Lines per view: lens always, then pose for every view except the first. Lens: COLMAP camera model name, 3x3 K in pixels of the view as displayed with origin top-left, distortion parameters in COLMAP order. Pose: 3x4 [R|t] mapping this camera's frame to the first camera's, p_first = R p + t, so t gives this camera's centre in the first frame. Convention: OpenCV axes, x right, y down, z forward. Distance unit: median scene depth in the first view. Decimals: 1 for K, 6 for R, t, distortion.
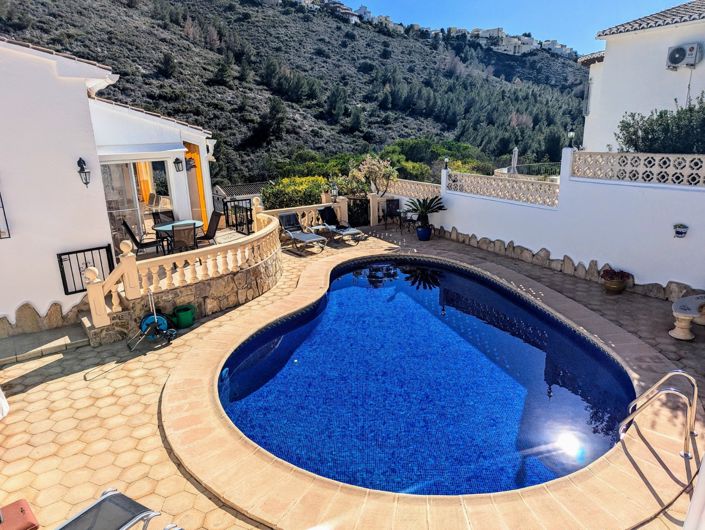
lens RADIAL K [[495.7, 0, 355.5], [0, 495.7, 260.7], [0, 0, 1]] dist [0.054065, -0.052257]
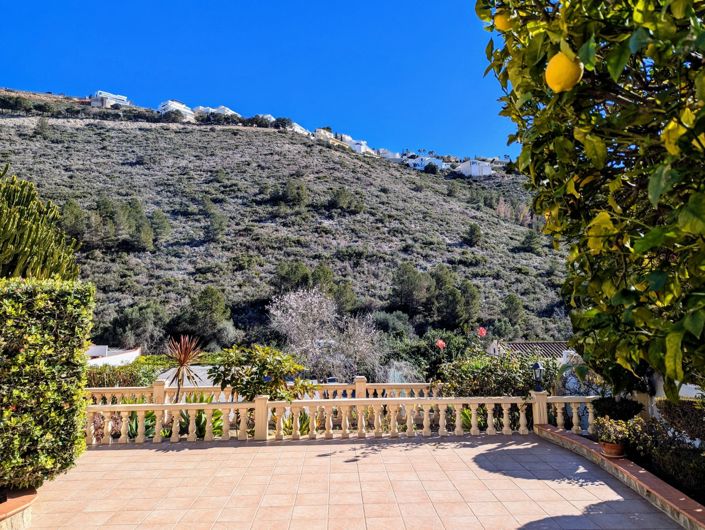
lens RADIAL K [[489.7, 0, 356.7], [0, 489.7, 256.3], [0, 0, 1]] dist [0.078487, -0.088806]
pose [[0.828545, -0.044588, -0.558144, -0.026757], [-0.160436, 0.936123, -0.312945, -0.010121], [0.536445, 0.348836, 0.768466, 0.159742]]
